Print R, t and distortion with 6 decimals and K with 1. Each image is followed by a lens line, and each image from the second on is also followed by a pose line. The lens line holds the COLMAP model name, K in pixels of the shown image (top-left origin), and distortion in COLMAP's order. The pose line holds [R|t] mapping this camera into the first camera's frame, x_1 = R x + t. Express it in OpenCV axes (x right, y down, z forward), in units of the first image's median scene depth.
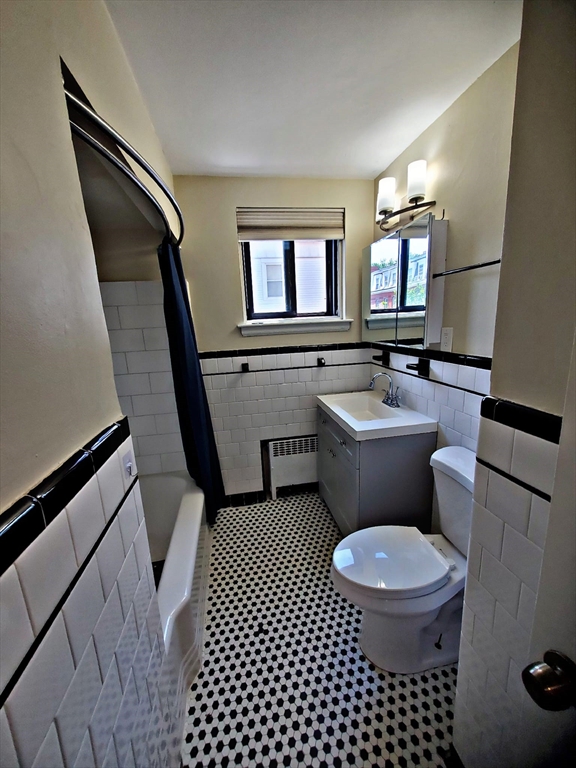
lens RADIAL K [[299.1, 0, 283.7], [0, 299.1, 382.9], [0, 0, 1]] dist [-0.003538, -0.000164]
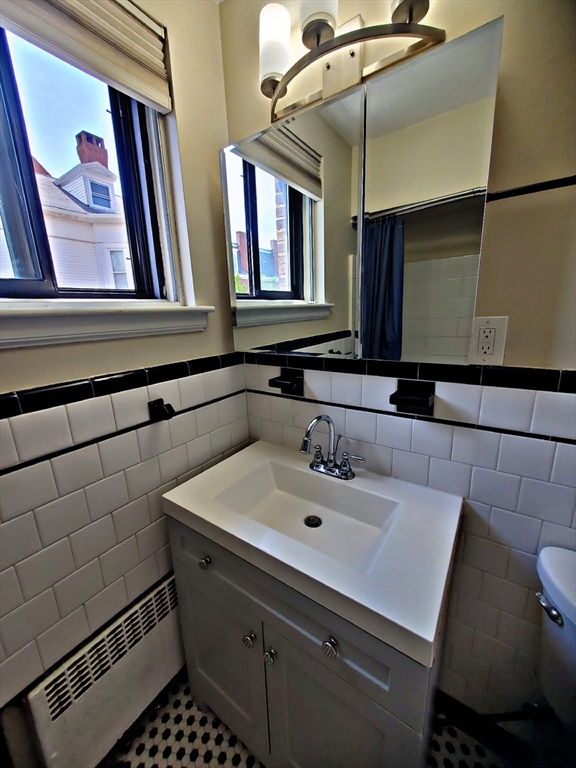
lens RADIAL K [[299.1, 0, 284.7], [0, 299.1, 385.0], [0, 0, 1]] dist [-0.003538, -0.000164]
pose [[0.720371, -0.143279, 0.678628, -0.020878], [0.149355, 0.987521, 0.049954, -0.096594], [-0.677317, 0.065371, 0.732781, 0.583833]]
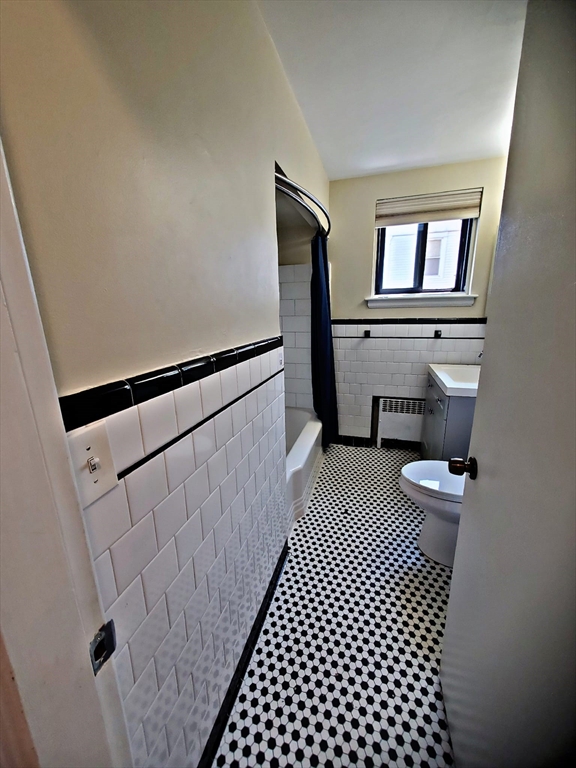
lens RADIAL K [[299.1, 0, 282.4], [0, 299.1, 380.8], [0, 0, 1]] dist [-0.003538, -0.000164]
pose [[0.891039, 0.136228, -0.433004, 0.113206], [-0.113275, 0.990457, 0.078512, 0.079597], [0.439567, -0.020909, 0.897966, -0.246051]]
